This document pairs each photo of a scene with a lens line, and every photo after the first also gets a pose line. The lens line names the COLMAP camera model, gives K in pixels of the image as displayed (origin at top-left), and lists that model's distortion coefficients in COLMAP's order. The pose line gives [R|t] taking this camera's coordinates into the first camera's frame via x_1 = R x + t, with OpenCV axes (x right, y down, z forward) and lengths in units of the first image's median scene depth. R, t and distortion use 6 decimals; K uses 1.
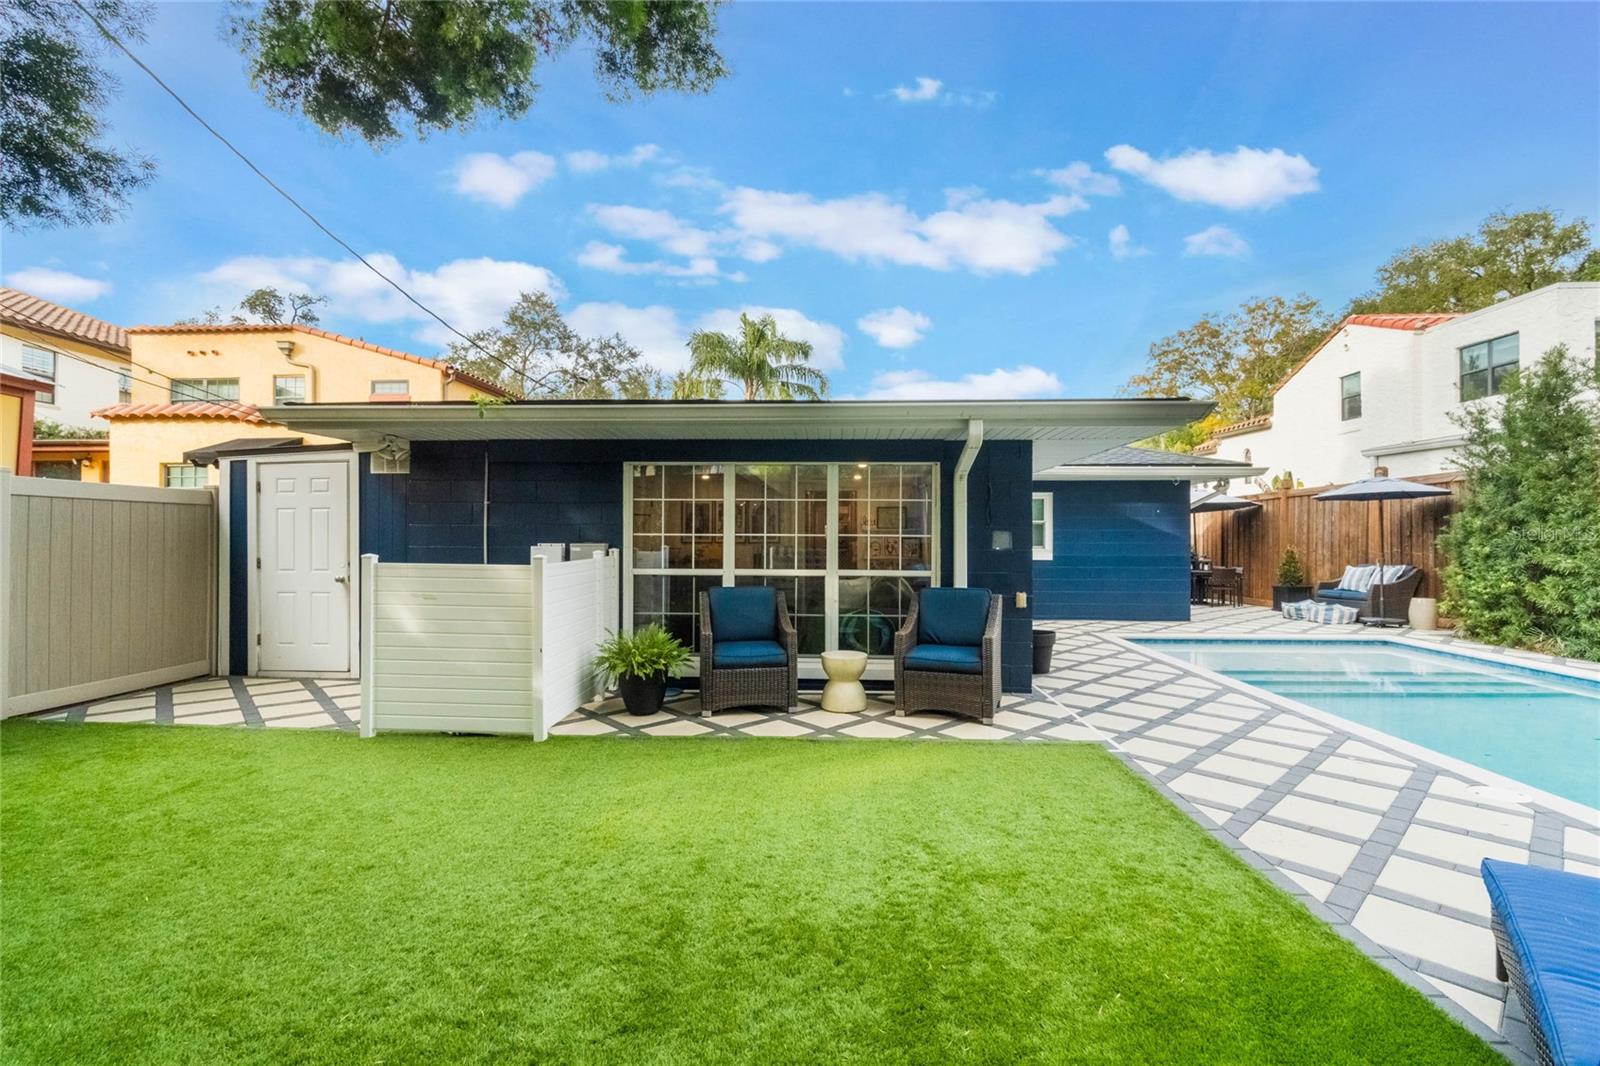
lens RADIAL K [[707.7, 0, 800.0], [0, 707.7, 533.0], [0, 0, 1]] dist [-0.001647, -0.000337]
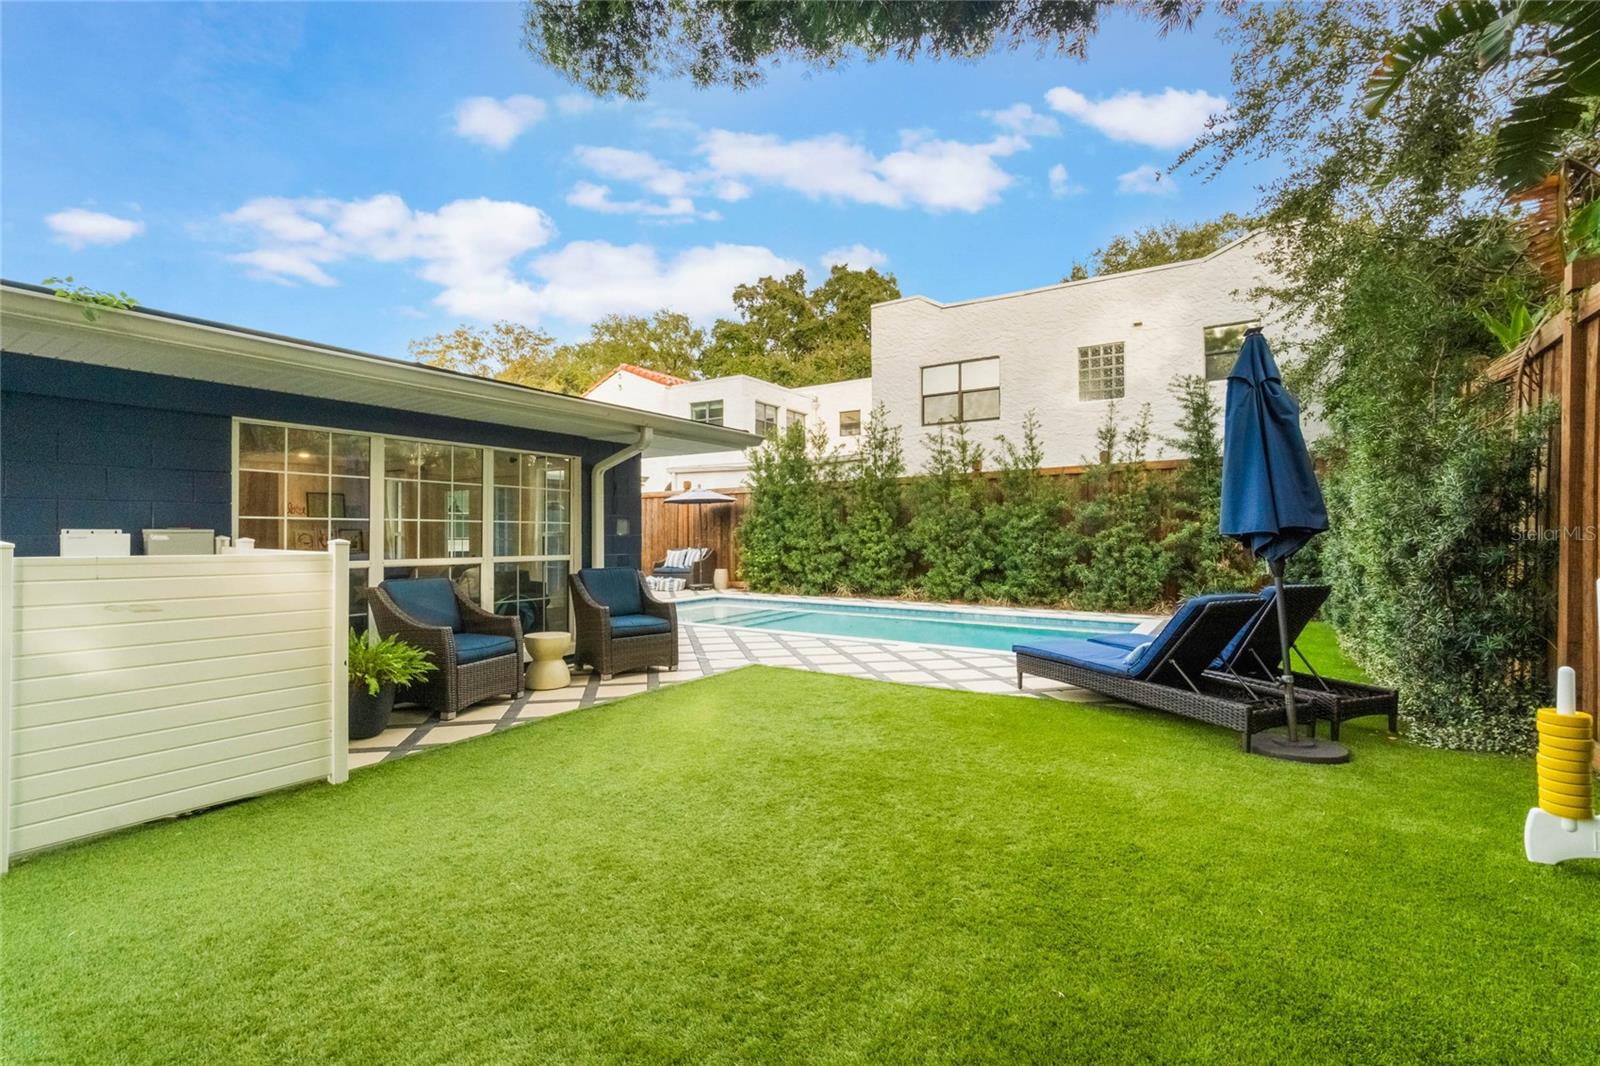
lens RADIAL K [[707.7, 0, 800.0], [0, 707.7, 533.0], [0, 0, 1]] dist [-0.001647, -0.000337]
pose [[0.499930, -0.002150, 0.866063, -0.459757], [-0.000727, 0.999996, 0.002902, 0.012441], [-0.866066, -0.002080, 0.499926, 0.108103]]
